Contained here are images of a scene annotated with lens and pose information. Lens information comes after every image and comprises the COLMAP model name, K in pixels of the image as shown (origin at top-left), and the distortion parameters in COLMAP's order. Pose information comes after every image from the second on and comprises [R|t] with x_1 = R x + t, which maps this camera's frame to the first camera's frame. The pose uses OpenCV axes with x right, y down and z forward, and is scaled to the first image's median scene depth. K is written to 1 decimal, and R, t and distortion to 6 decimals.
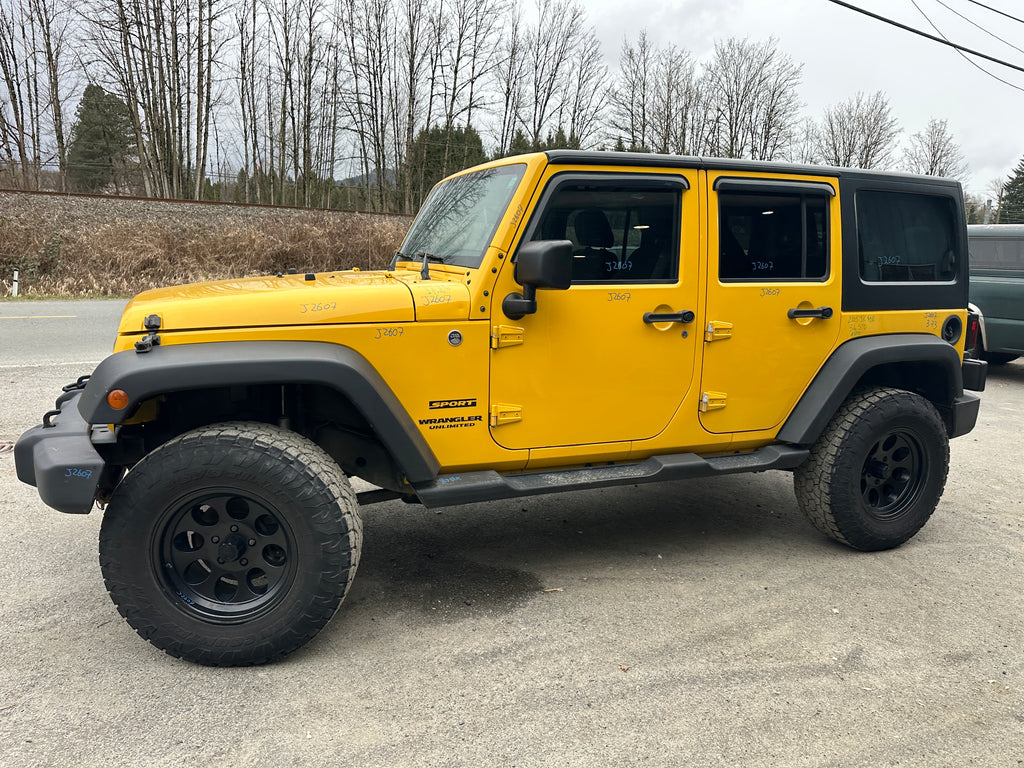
lens RADIAL K [[719.9, 0, 513.1], [0, 719.9, 394.4], [0, 0, 1]] dist [0.039477, -0.055522]
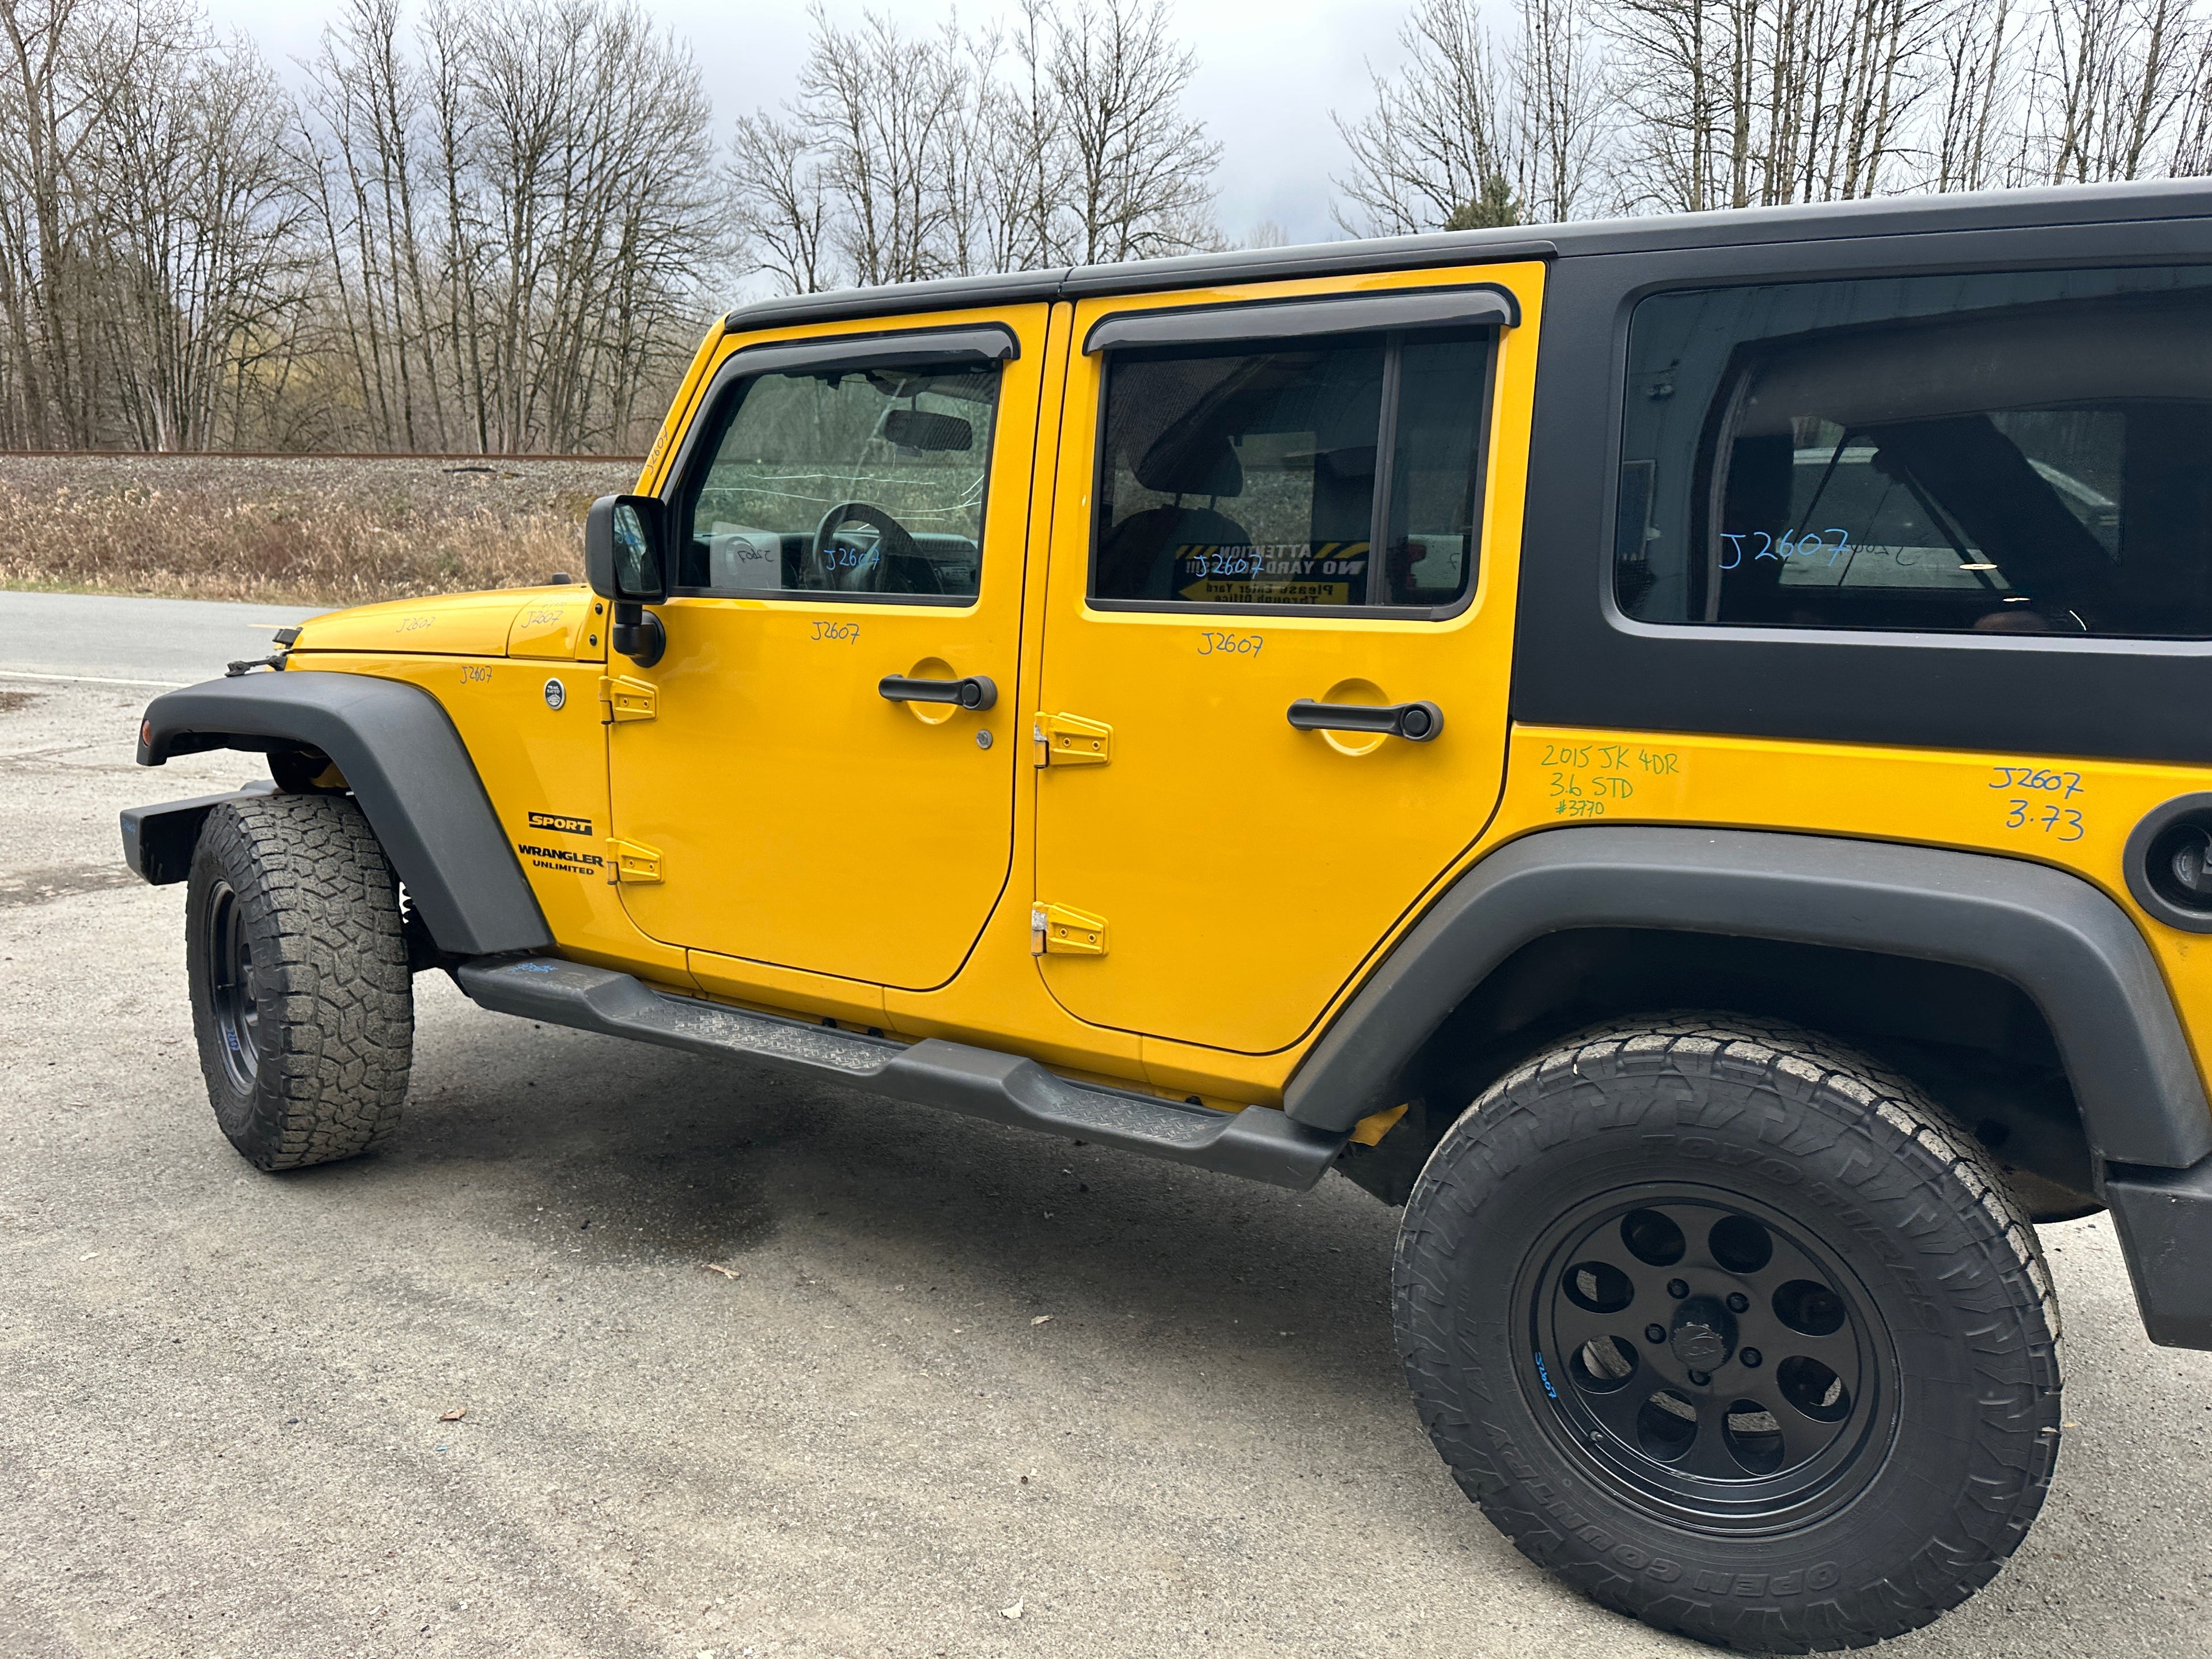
lens RADIAL K [[1555.2, 0, 1108.4], [0, 1555.2, 852.0], [0, 0, 1]] dist [0.039477, -0.055522]
pose [[0.626264, 0.139790, -0.766976, 0.855502], [-0.156922, 0.986261, 0.051625, -0.071806], [0.763655, 0.088024, 0.639596, 0.489182]]
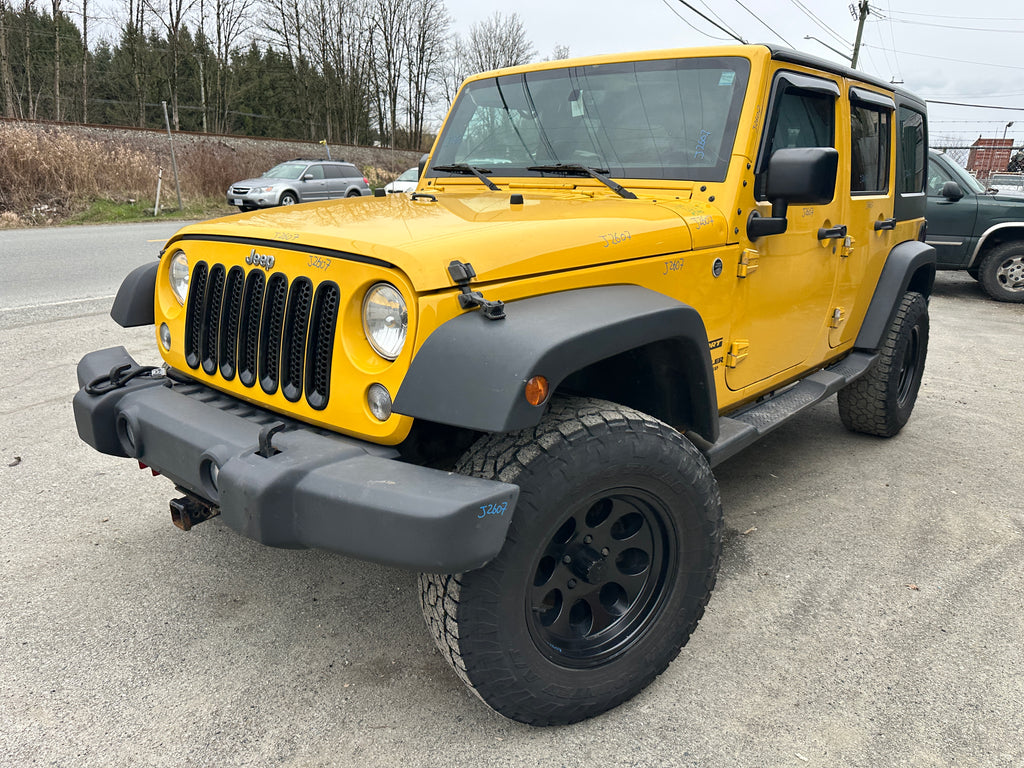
lens RADIAL K [[719.9, 0, 513.1], [0, 719.9, 394.4], [0, 0, 1]] dist [0.039477, -0.055522]
pose [[0.889321, -0.137144, 0.436233, -0.564205], [0.090157, 0.987828, 0.126759, -0.050053], [-0.448308, -0.073400, 0.890861, 0.279660]]
